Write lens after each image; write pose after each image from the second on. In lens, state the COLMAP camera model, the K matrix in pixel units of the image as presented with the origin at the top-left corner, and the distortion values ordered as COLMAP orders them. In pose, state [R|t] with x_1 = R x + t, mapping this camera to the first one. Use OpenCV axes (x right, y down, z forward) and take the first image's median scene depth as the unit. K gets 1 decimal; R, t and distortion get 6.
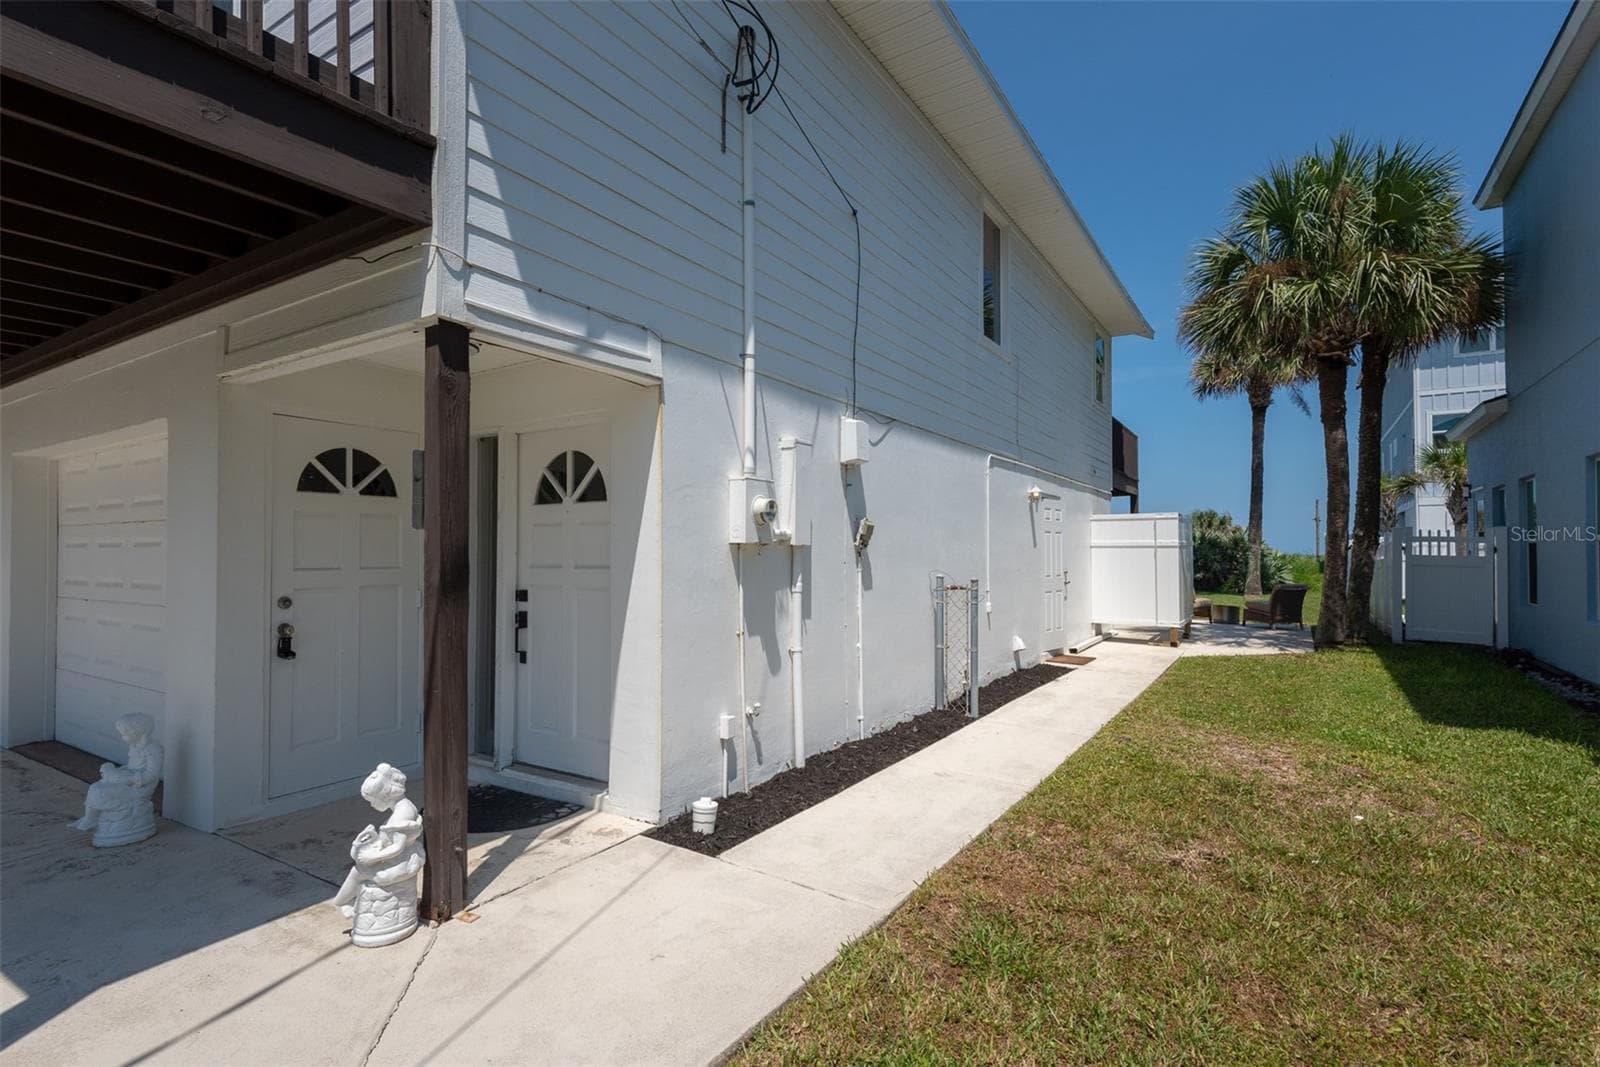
lens RADIAL K [[768.5, 0, 801.5], [0, 768.5, 534.9], [0, 0, 1]] dist [-0.010831, 0.001440]
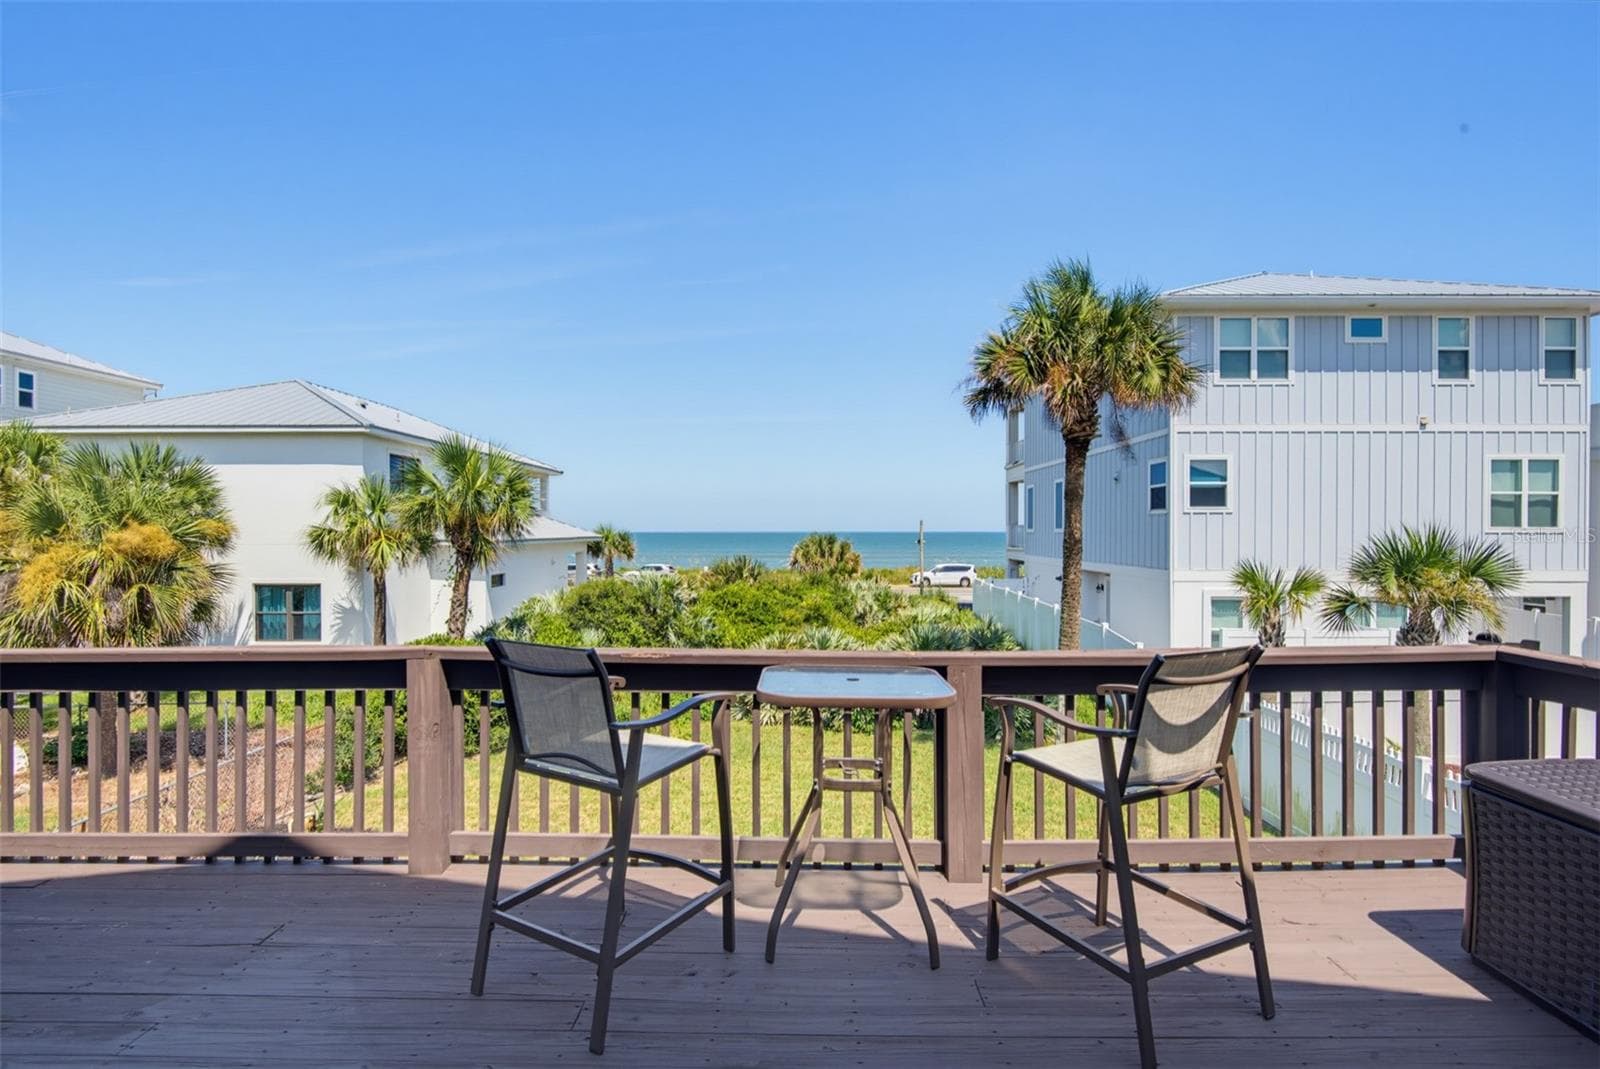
lens RADIAL K [[768.5, 0, 804.8], [0, 768.5, 534.1], [0, 0, 1]] dist [-0.010831, 0.001440]
pose [[0.847554, 0.002072, 0.530705, 0.118804], [-0.016174, 0.999629, 0.021928, -0.097565], [-0.530463, -0.027169, 0.847273, 0.579652]]
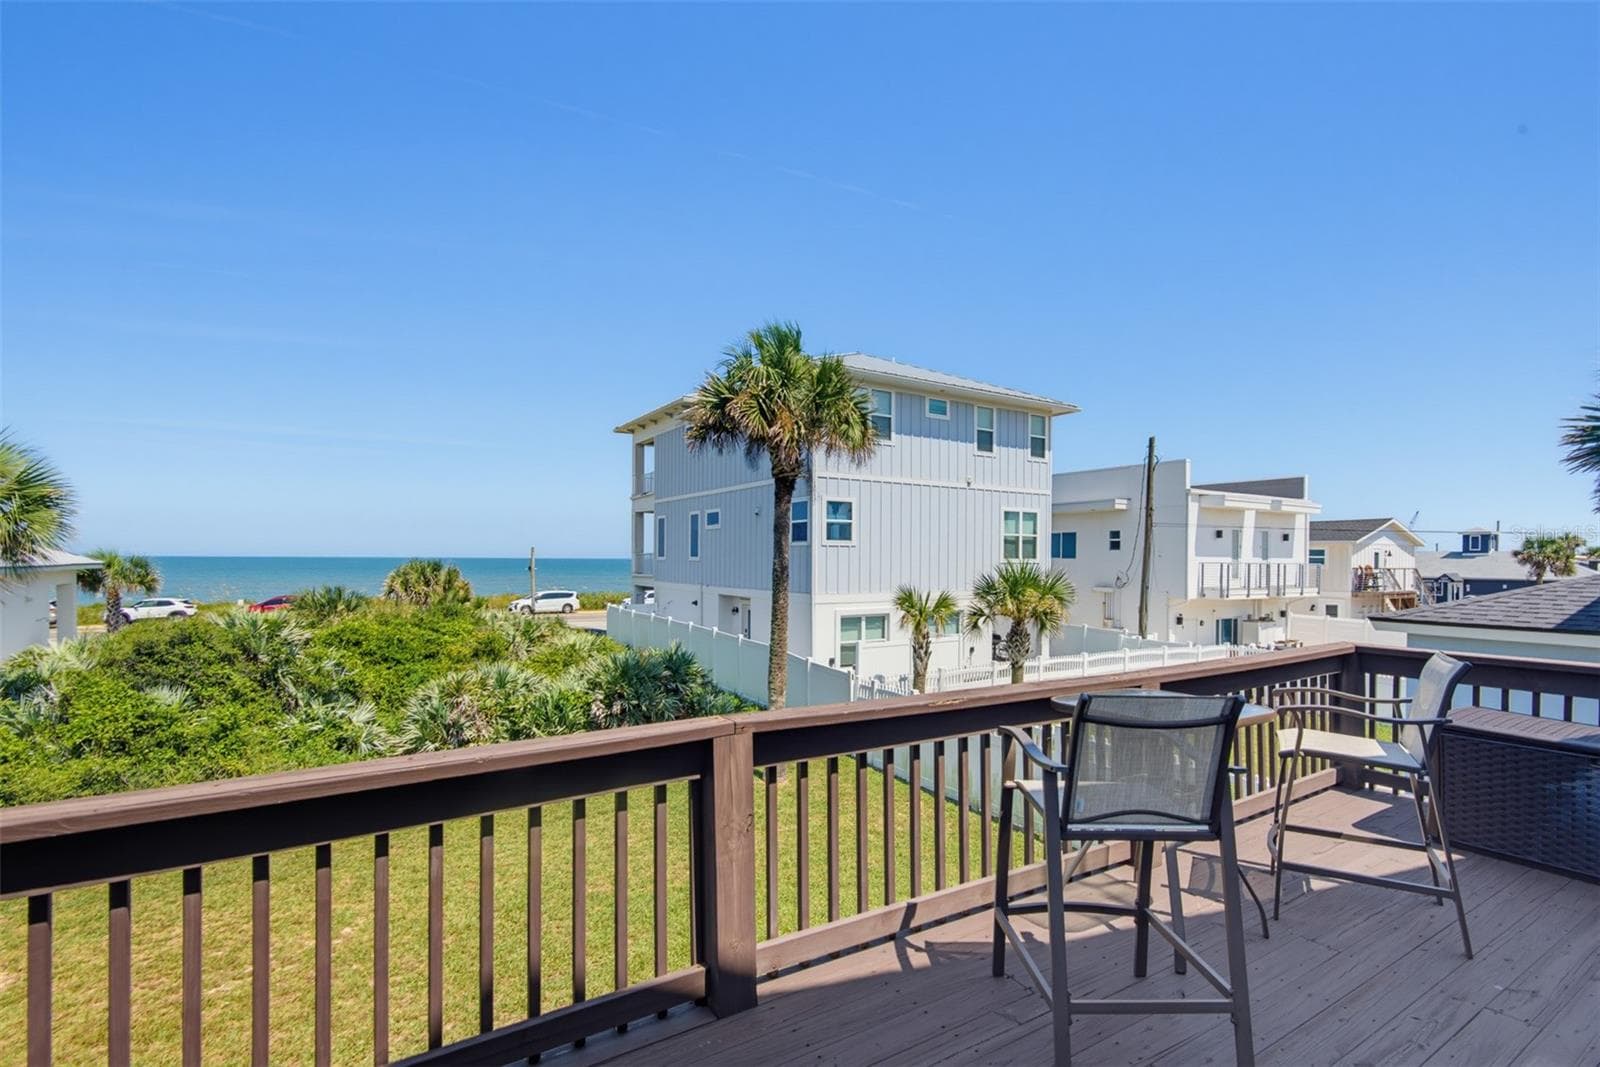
lens RADIAL K [[730.6, 0, 808.8], [0, 730.6, 558.4], [0, 0, 1]] dist [-0.004145, 0.001928]
pose [[0.424203, 0.007793, 0.905534, 0.055851], [-0.029663, 0.999546, 0.005293, -0.096366], [-0.905081, -0.029106, 0.424241, 0.668531]]
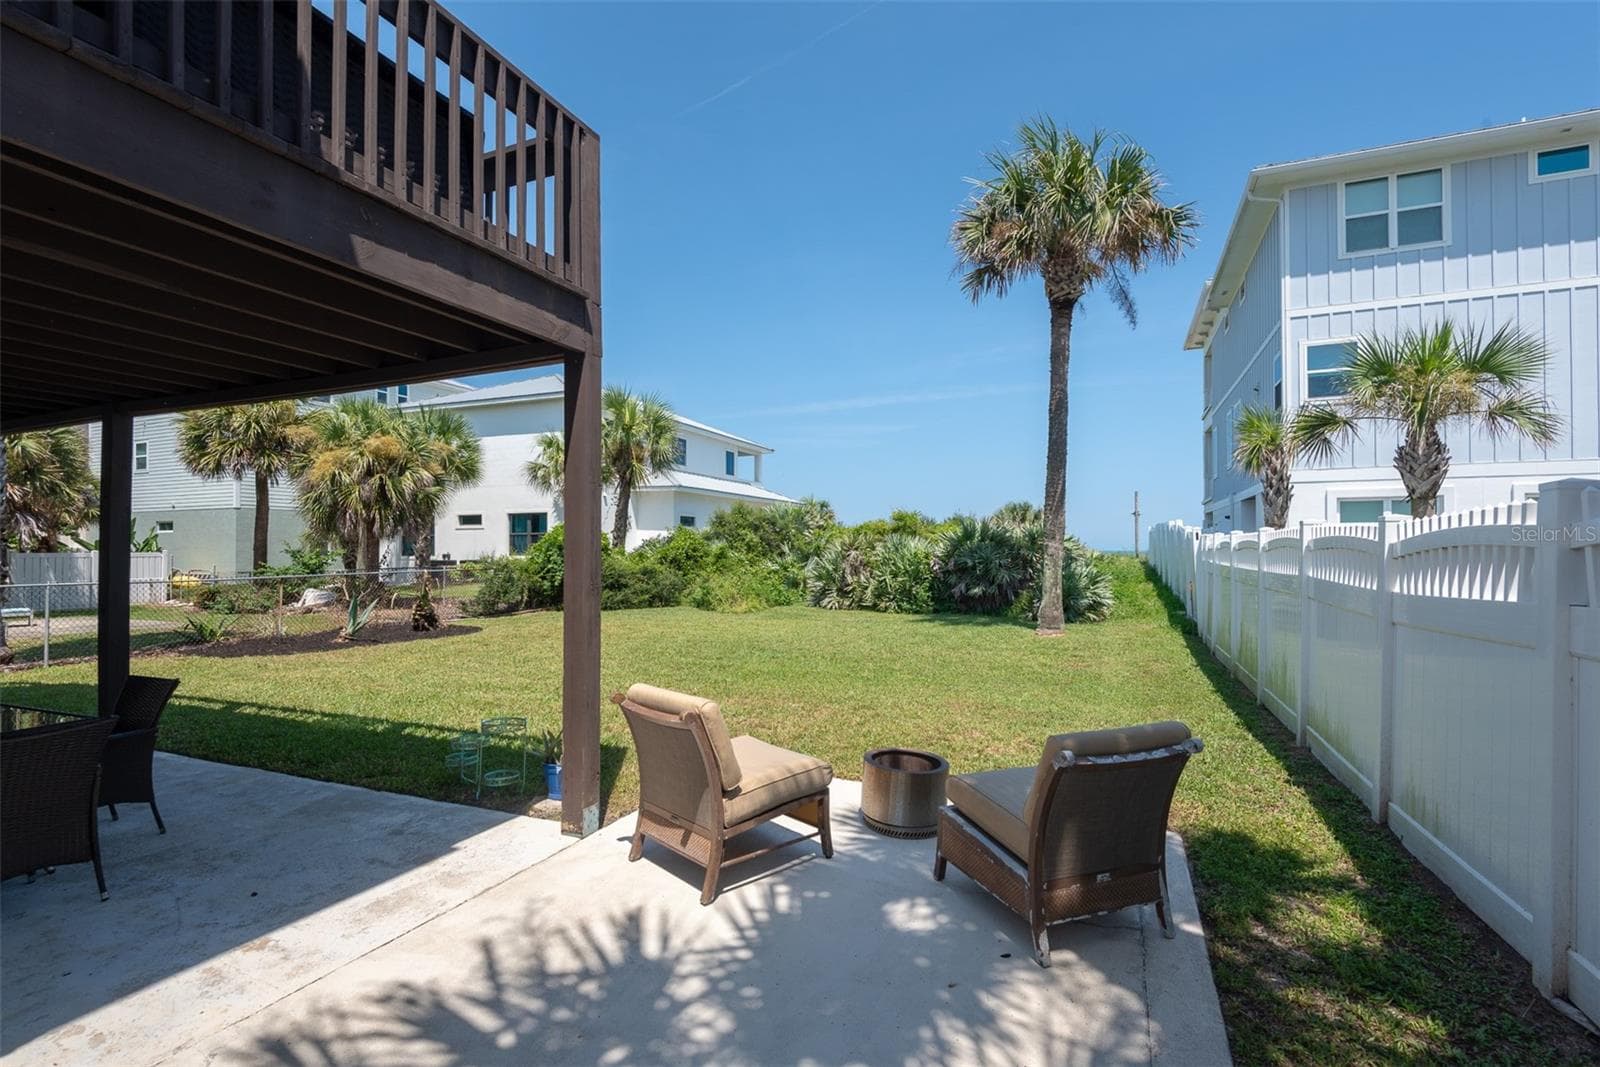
lens RADIAL K [[718.9, 0, 816.2], [0, 718.9, 541.5], [0, 0, 1]] dist [0.008217, -0.005132]
pose [[0.983075, -0.001574, 0.183196, 0.295752], [-0.000700, 0.999924, 0.012349, 0.005557], [-0.183201, -0.012268, 0.982999, 0.466414]]
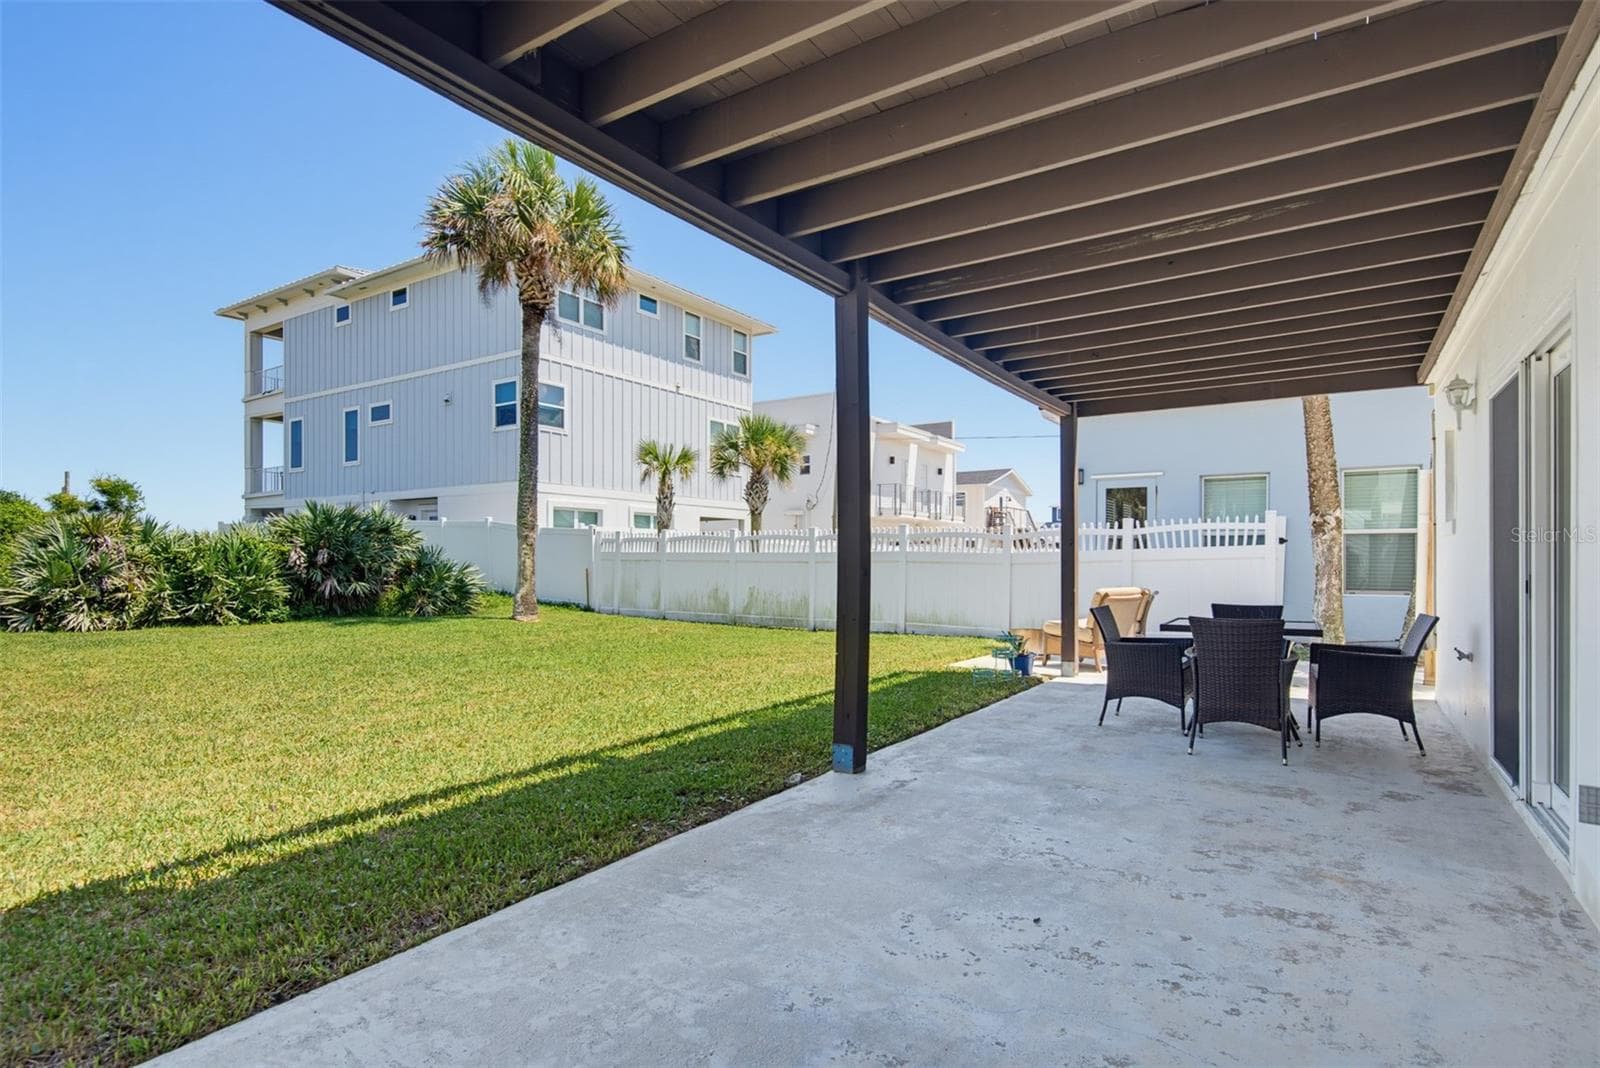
lens RADIAL K [[810.9, 0, 788.4], [0, 810.9, 557.9], [0, 0, 1]] dist [0.006471, 0.001279]
pose [[0.013638, 0.008727, 0.999869, -0.033753], [-0.024003, 0.999677, -0.008398, 0.028348], [-0.999619, -0.023885, 0.013843, 0.724324]]
